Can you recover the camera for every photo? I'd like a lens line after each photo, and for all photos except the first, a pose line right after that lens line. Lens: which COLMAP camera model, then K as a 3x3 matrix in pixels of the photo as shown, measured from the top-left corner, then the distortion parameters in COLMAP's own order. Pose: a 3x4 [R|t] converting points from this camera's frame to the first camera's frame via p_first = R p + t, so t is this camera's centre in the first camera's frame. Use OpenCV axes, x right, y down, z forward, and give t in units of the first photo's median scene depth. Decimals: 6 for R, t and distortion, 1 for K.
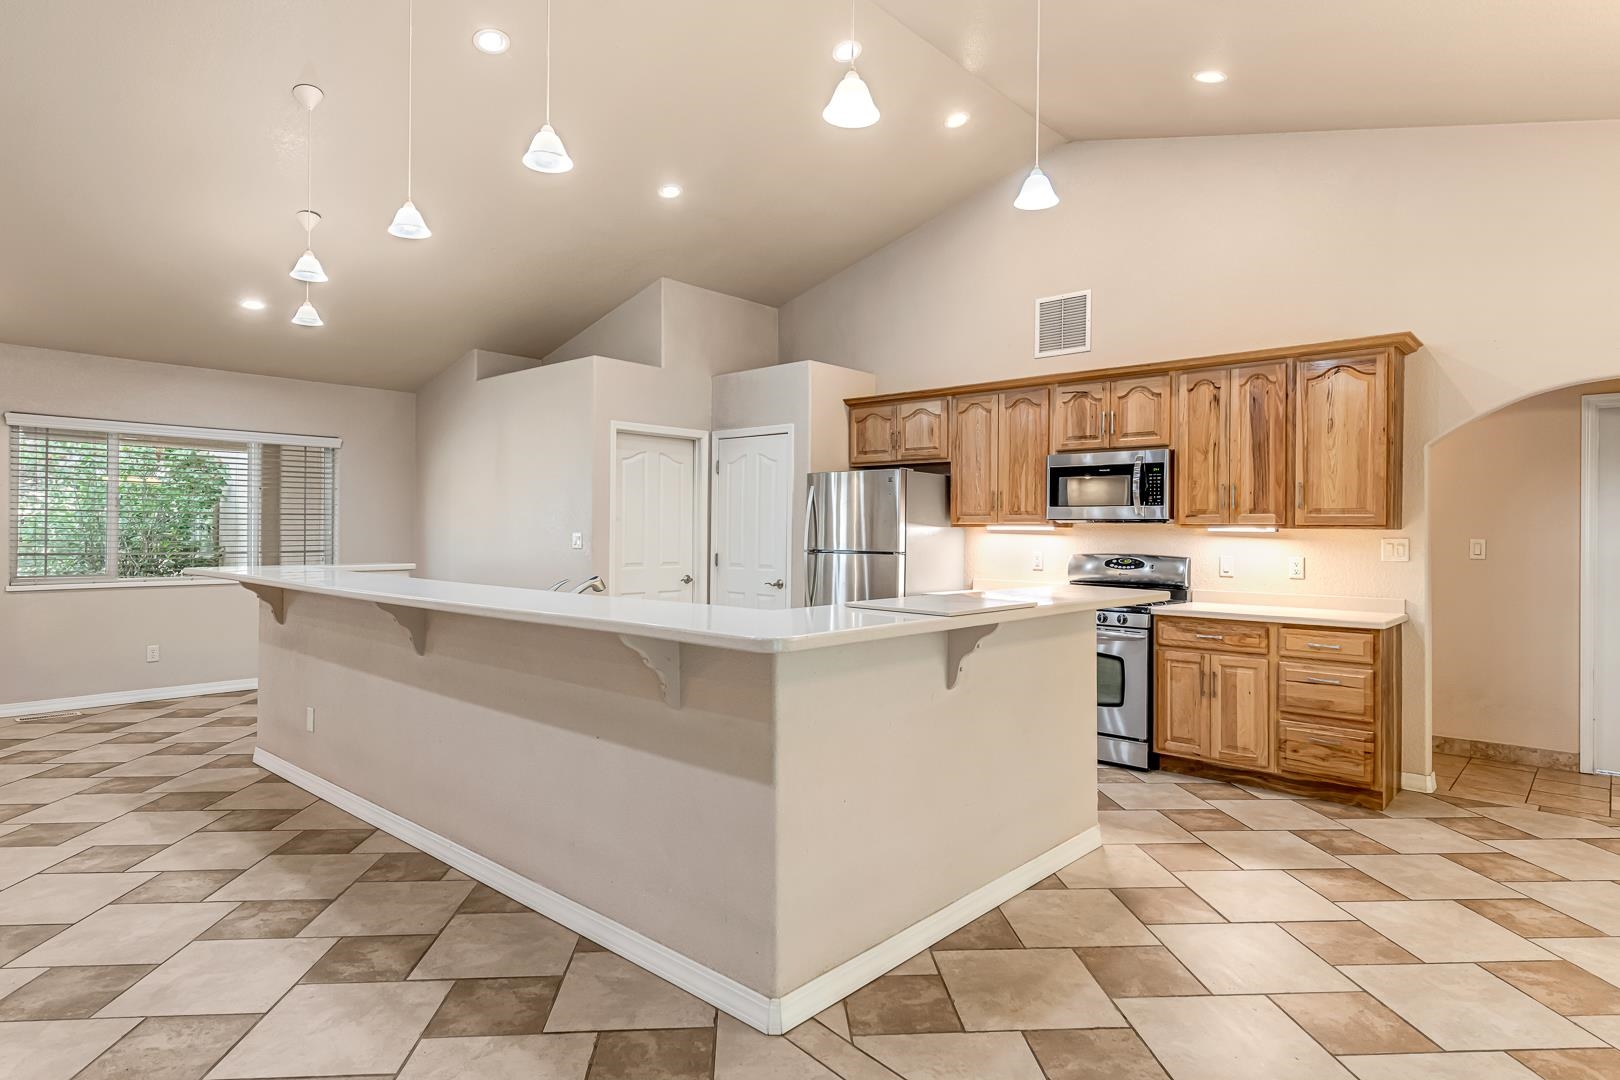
lens RADIAL K [[904.0, 0, 818.2], [0, 904.0, 528.6], [0, 0, 1]] dist [0.014889, 0.002690]
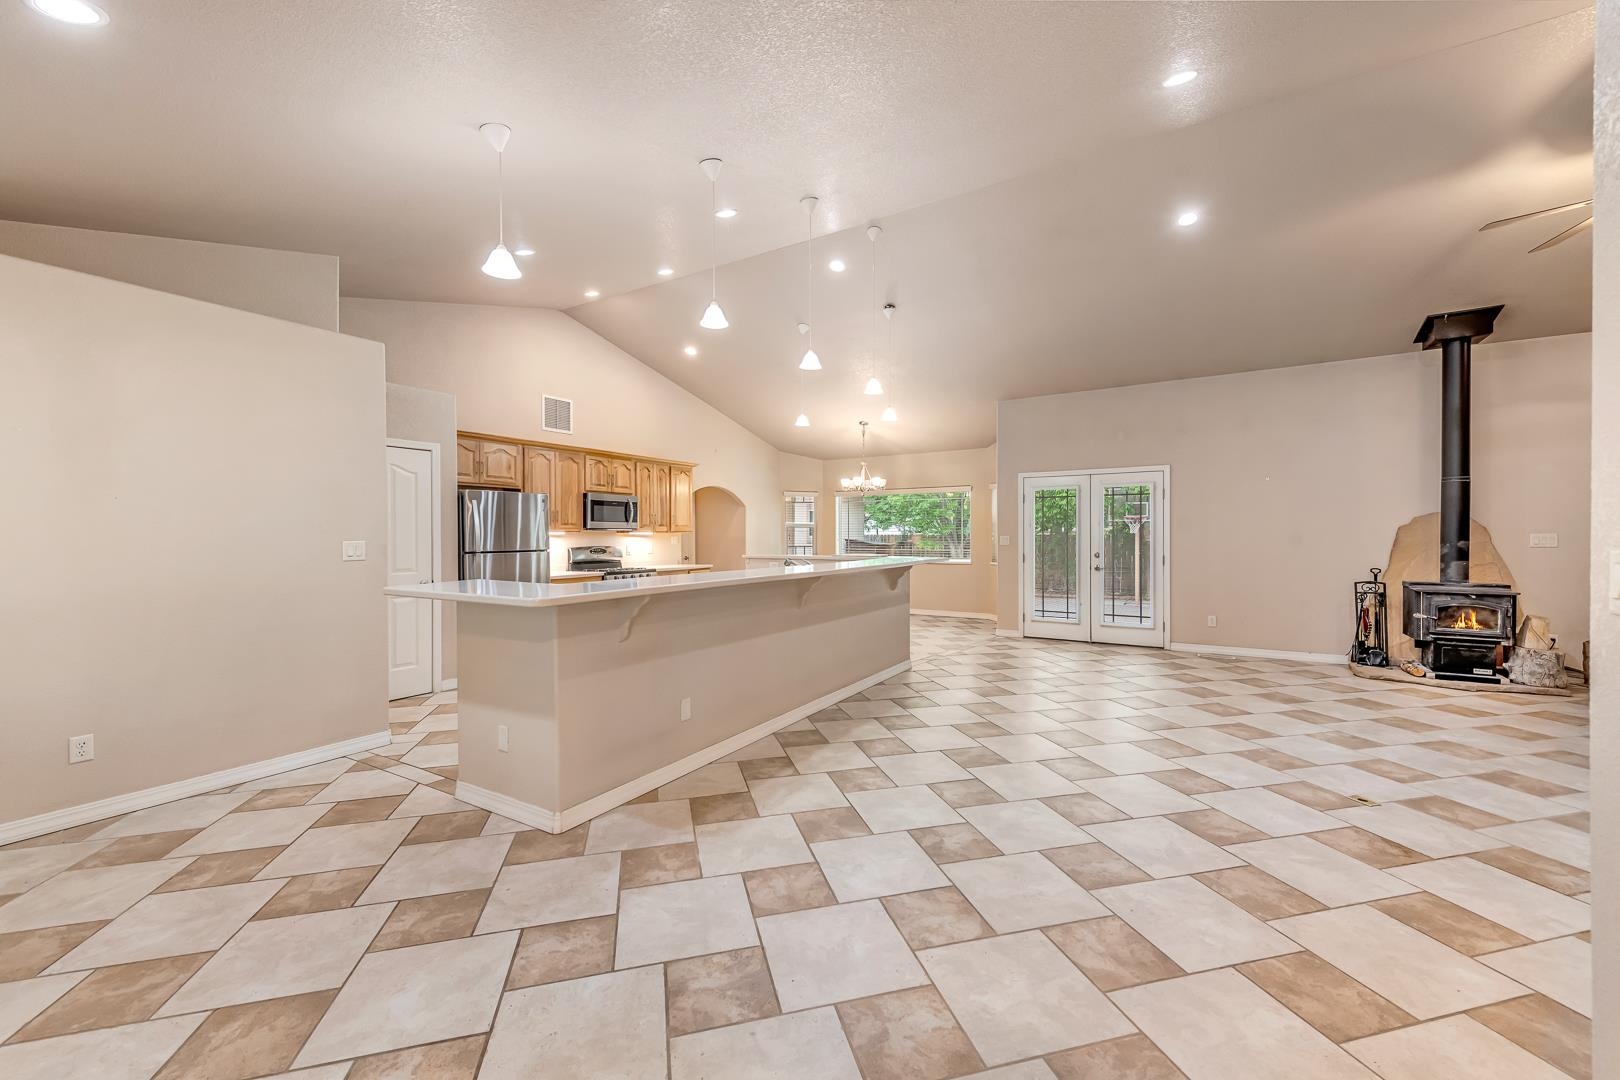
lens RADIAL K [[643.4, 0, 814.5], [0, 643.4, 535.2], [0, 0, 1]] dist [0.006029, 0.000305]
pose [[-0.191993, -0.007373, 0.981369, -1.224386], [0.000165, 0.999972, 0.007545, -0.006648], [-0.981396, 0.001610, -0.191986, 0.900380]]
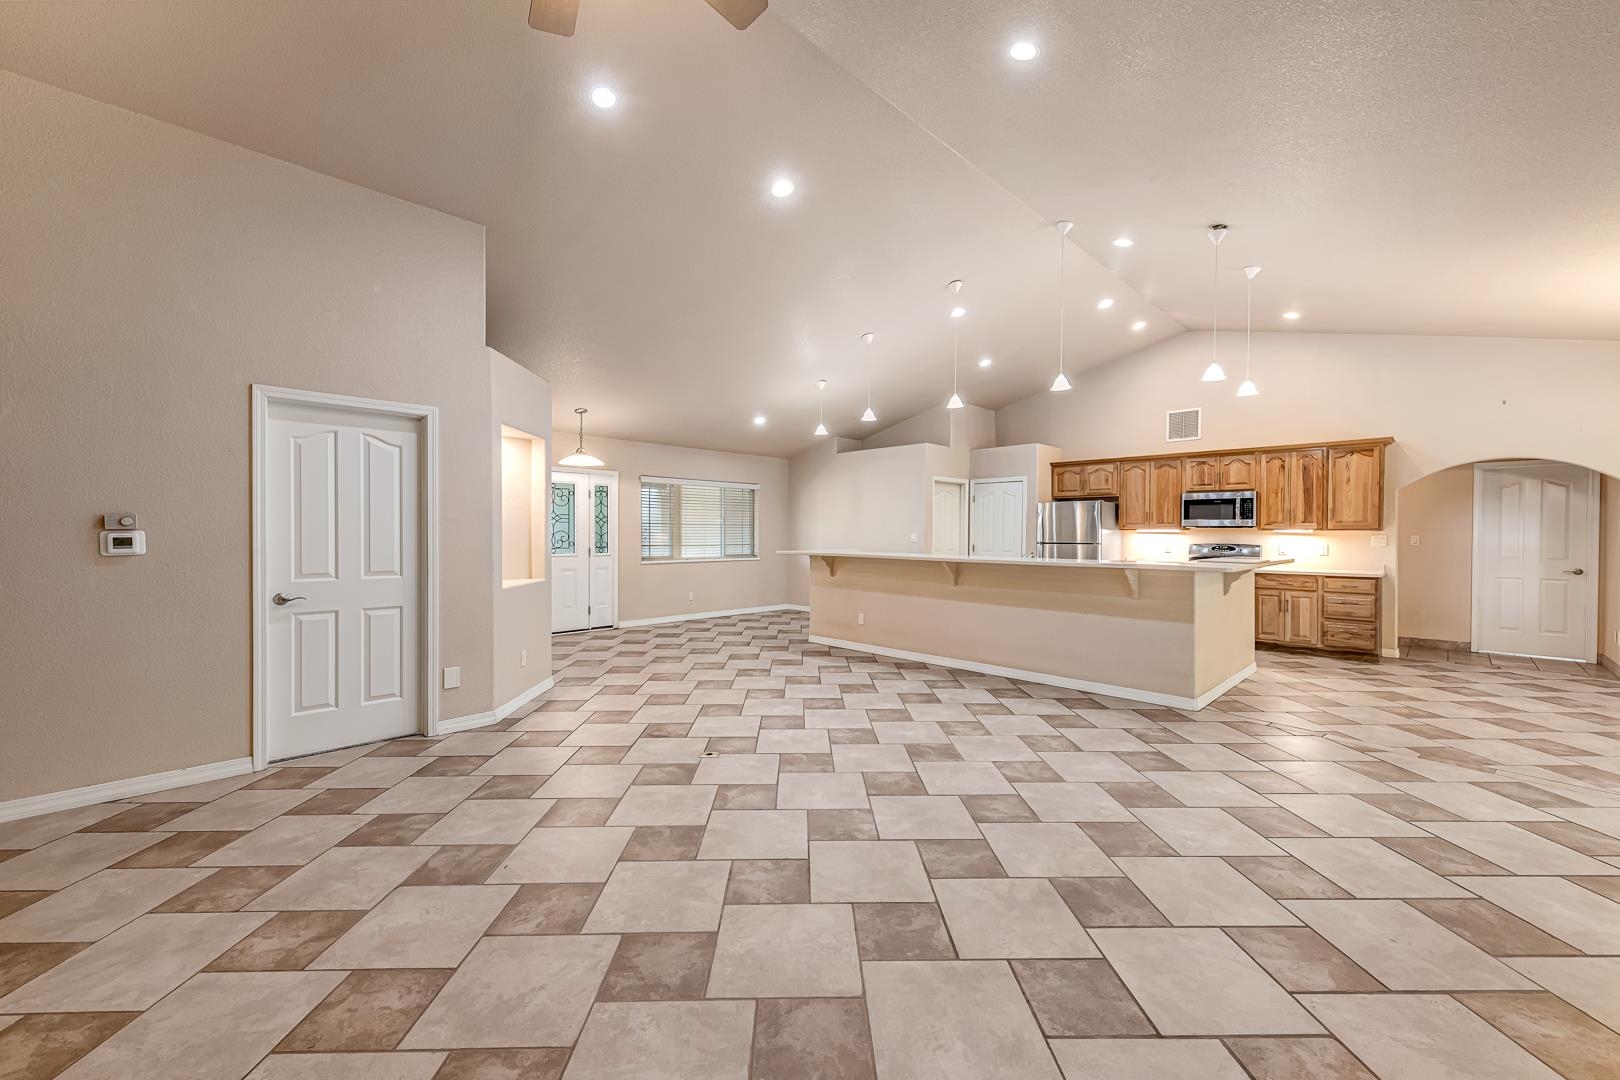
lens RADIAL K [[643.4, 0, 801.5], [0, 643.4, 540.1], [0, 0, 1]] dist [0.006029, 0.000305]
pose [[0.997826, -0.003518, -0.065802, -0.539641], [0.004485, 0.999884, 0.014545, -0.004620], [0.065744, -0.014808, 0.997727, -0.511264]]
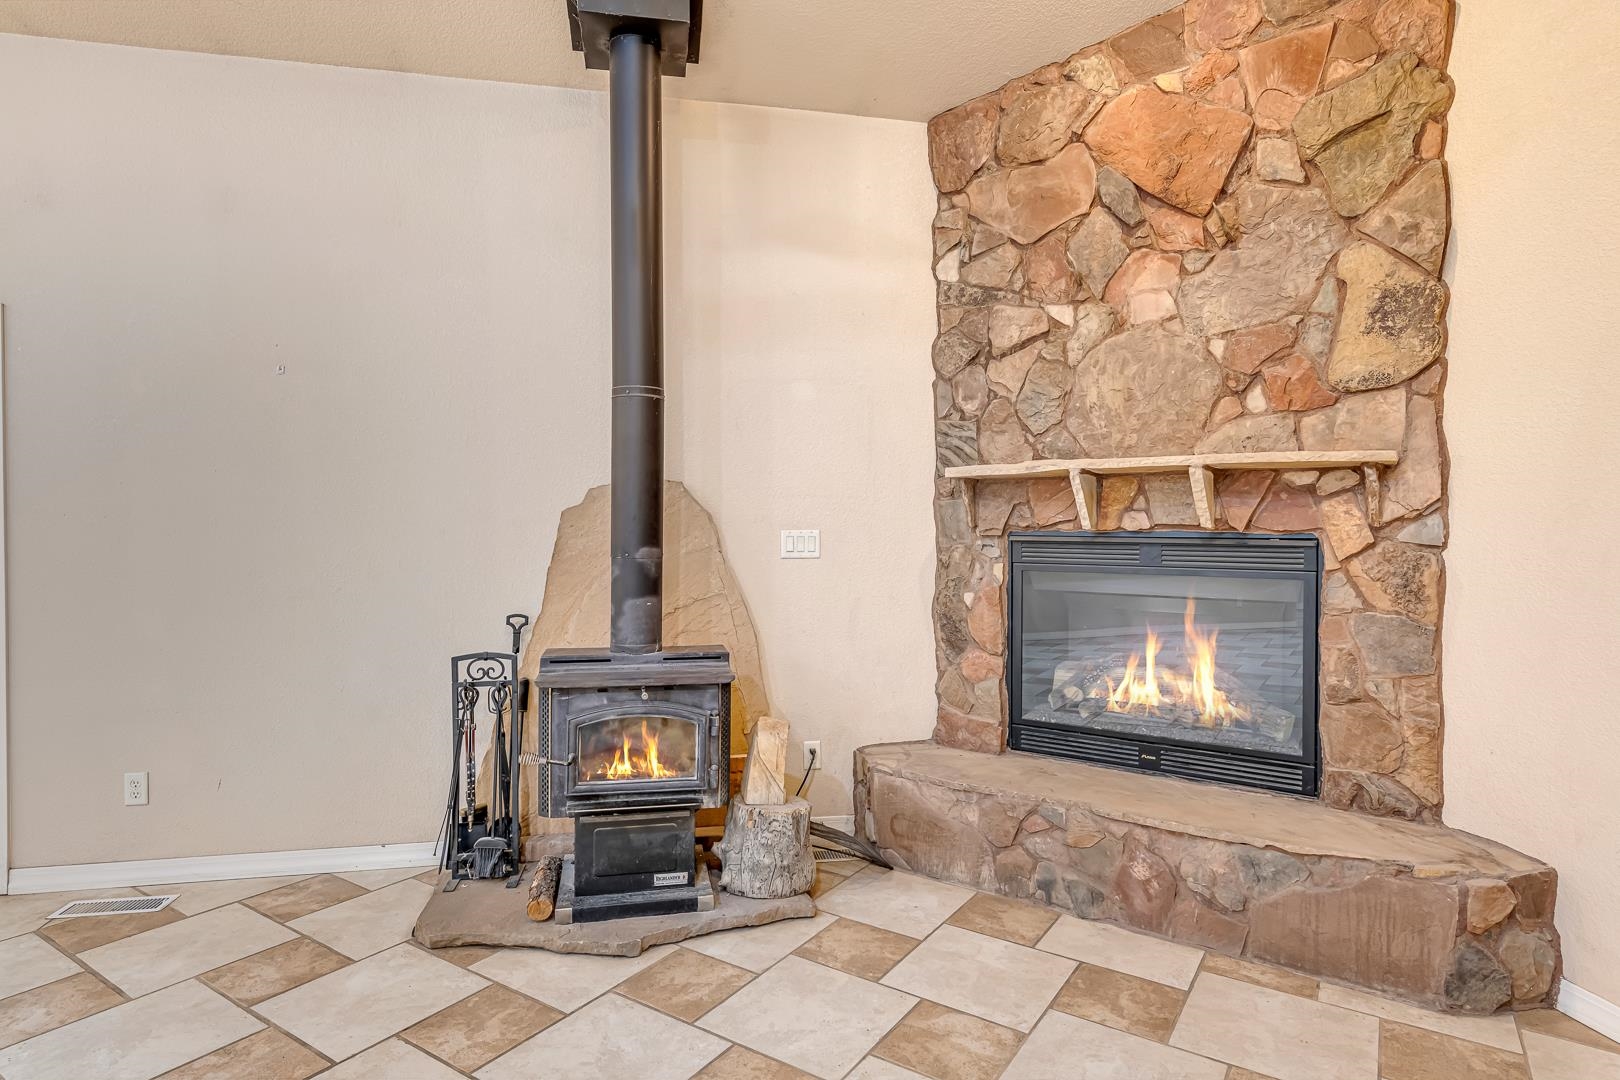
lens RADIAL K [[904.0, 0, 819.6], [0, 904.0, 539.8], [0, 0, 1]] dist [0.014889, 0.002690]
pose [[-0.787477, -0.013065, 0.616206, -1.197577], [-0.005141, 0.999880, 0.014629, -0.006404], [-0.616323, 0.008352, -0.787450, 0.840880]]
